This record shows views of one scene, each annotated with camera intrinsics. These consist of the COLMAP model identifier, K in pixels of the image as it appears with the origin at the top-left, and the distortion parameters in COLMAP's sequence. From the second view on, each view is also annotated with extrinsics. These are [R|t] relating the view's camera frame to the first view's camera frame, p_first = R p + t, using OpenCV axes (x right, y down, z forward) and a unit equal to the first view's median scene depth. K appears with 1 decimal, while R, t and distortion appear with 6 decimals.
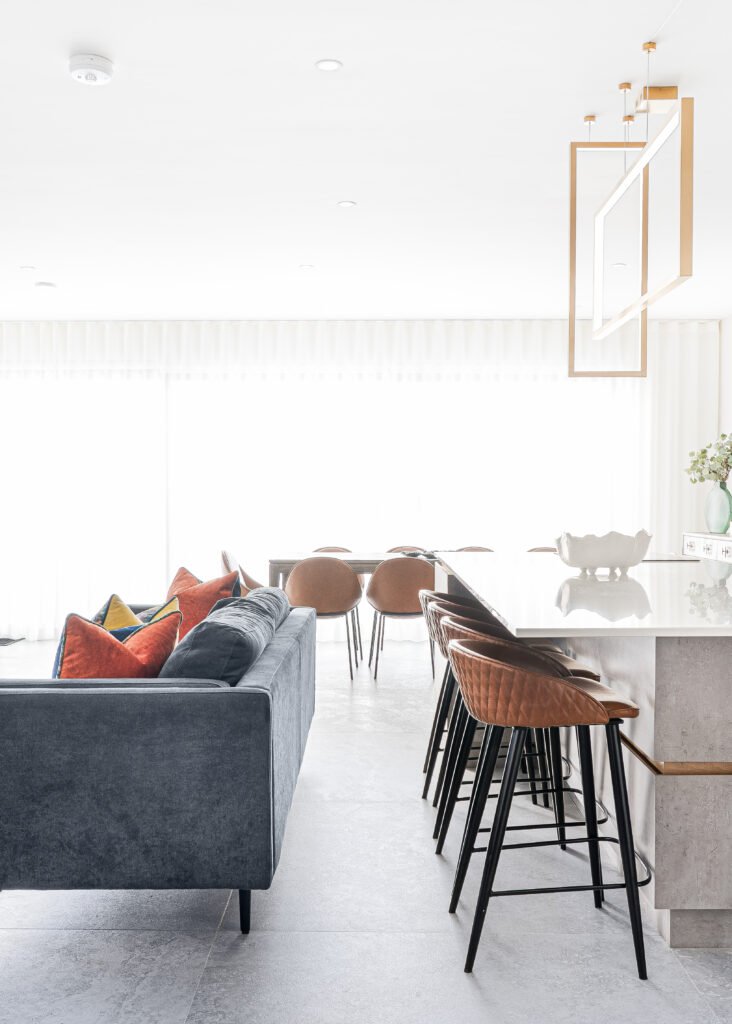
lens RADIAL K [[1002.7, 0, 383.1], [0, 1002.7, 492.4], [0, 0, 1]] dist [0.006004, 0.007204]
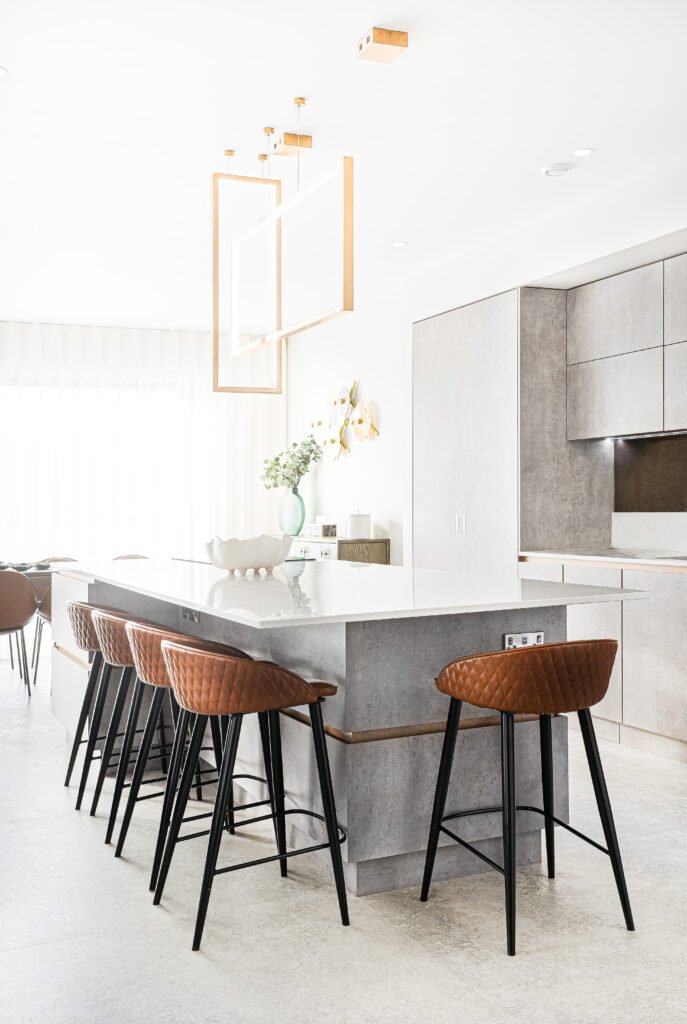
lens RADIAL K [[1017.9, 0, 342.1], [0, 1017.9, 476.3], [0, 0, 1]] dist [0.047161, -0.009398]
pose [[0.913967, -0.007568, 0.405719, -0.177584], [0.016789, 0.999675, -0.019172, -0.001908], [-0.405442, 0.024335, 0.913797, -0.061142]]
